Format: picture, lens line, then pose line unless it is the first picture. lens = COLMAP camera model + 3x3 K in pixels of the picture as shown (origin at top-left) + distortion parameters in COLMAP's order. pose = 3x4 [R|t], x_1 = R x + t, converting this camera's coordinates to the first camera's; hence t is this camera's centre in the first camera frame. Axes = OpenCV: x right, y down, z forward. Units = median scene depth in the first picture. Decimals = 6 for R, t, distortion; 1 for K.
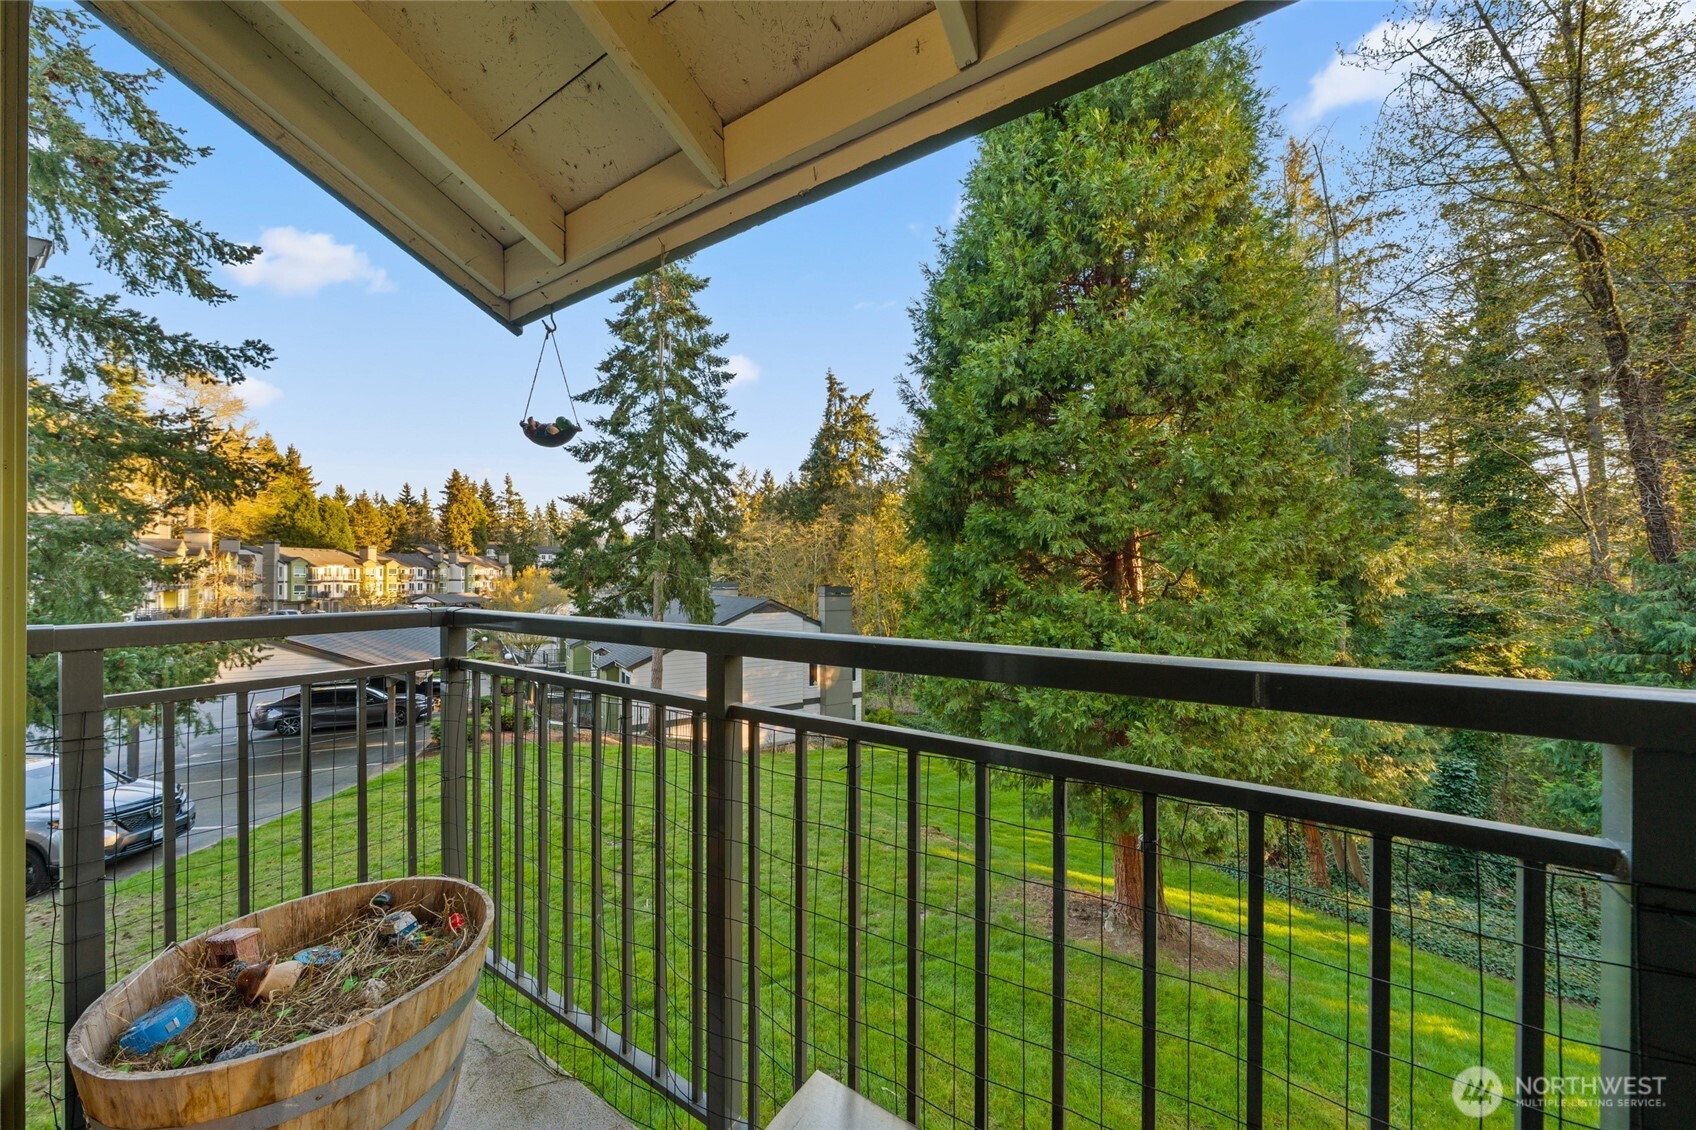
lens RADIAL K [[584.6, 0, 846.9], [0, 584.6, 577.7], [0, 0, 1]] dist [-0.000038, -0.000001]
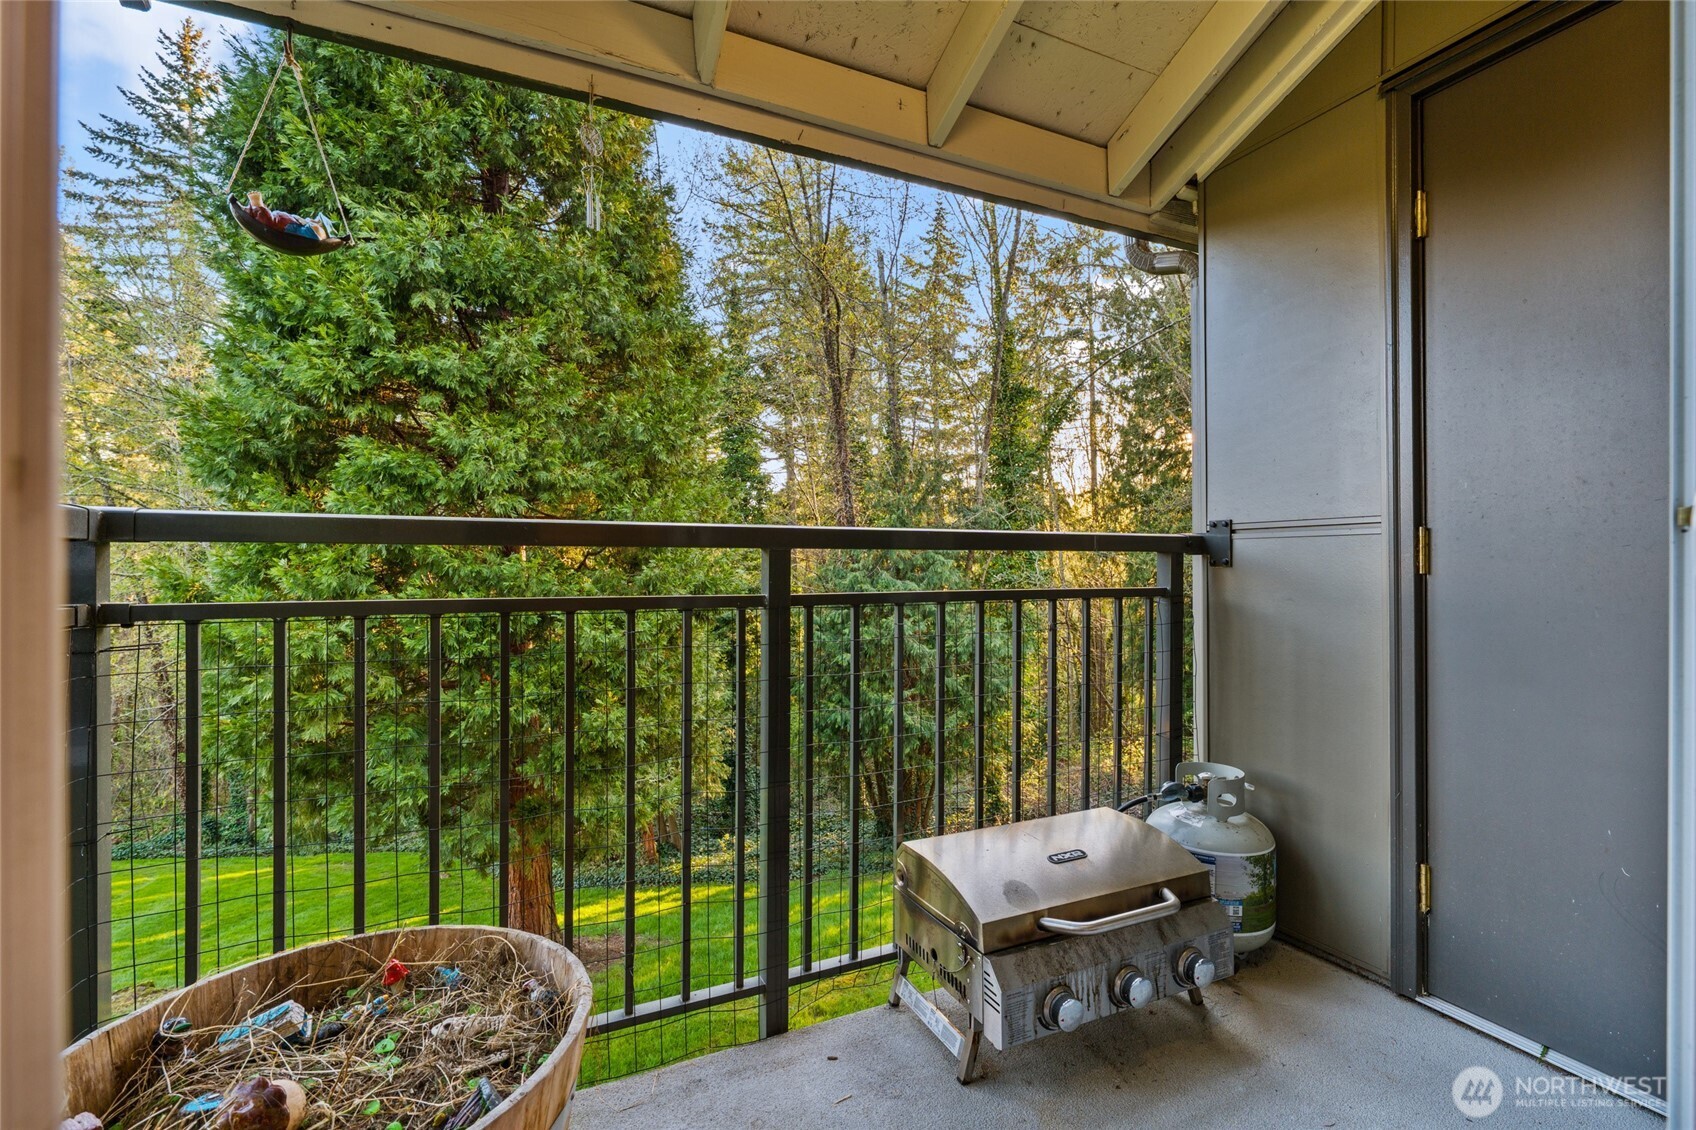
lens RADIAL K [[772.2, 0, 848.0], [0, 772.2, 565.0], [0, 0, 1]] dist [0.000378, -0.000098]
pose [[0.525646, -0.001563, 0.850702, -0.274388], [0.004223, 0.999991, -0.000772, 0.032774], [-0.850693, 0.003998, 0.525647, 0.027639]]
